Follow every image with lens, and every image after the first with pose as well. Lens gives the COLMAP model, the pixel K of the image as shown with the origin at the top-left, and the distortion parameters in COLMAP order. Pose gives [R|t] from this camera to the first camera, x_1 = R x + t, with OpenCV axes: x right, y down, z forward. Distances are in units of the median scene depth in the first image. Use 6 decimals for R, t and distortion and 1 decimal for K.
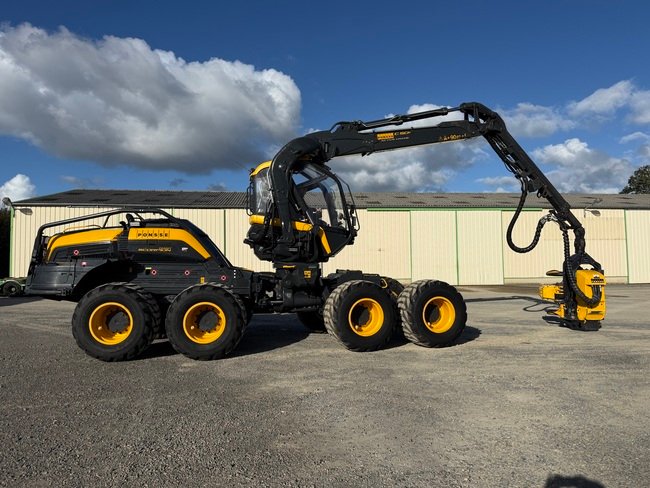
lens RADIAL K [[459.1, 0, 327.5], [0, 459.1, 238.6], [0, 0, 1]] dist [0.045433, -0.047467]
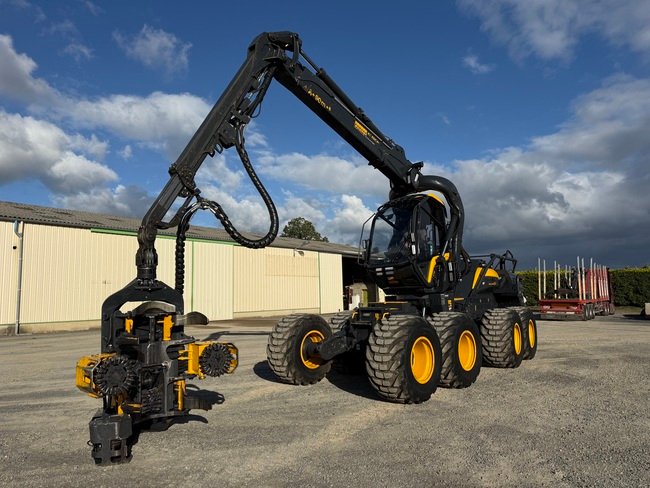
lens RADIAL K [[459.1, 0, 327.8], [0, 459.1, 240.8], [0, 0, 1]] dist [0.045433, -0.047467]
pose [[0.721812, 0.078576, 0.687614, -0.441545], [-0.029518, 0.996125, -0.082845, 0.022183], [-0.691459, 0.039501, 0.721335, 0.391051]]
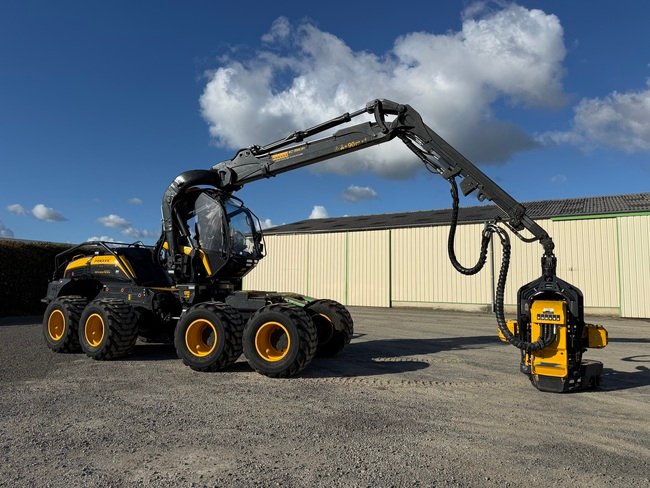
lens RADIAL K [[459.1, 0, 321.4], [0, 459.1, 239.8], [0, 0, 1]] dist [0.045433, -0.047467]
pose [[0.787330, -0.041598, -0.615127, 0.737094], [0.019171, 0.998891, -0.043012, 0.000680], [0.616234, 0.022072, 0.787254, 0.262586]]
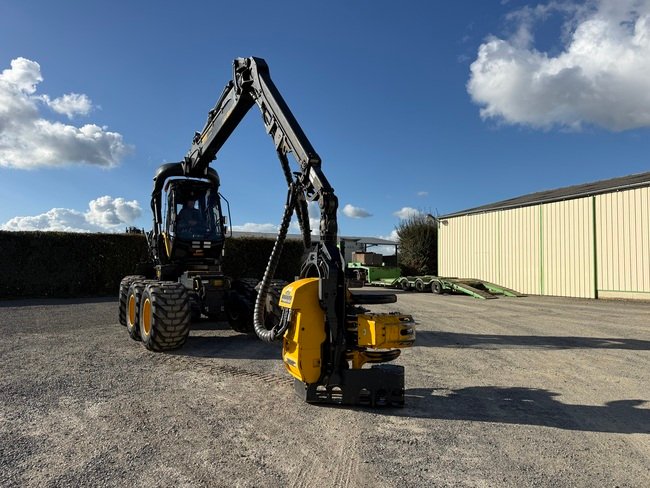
lens RADIAL K [[459.1, 0, 317.2], [0, 459.1, 241.2], [0, 0, 1]] dist [0.045433, -0.047467]
pose [[0.250326, -0.049686, -0.966886, 1.069681], [0.049958, 0.998015, -0.038351, 0.048297], [0.966872, -0.038703, 0.252312, 0.904083]]
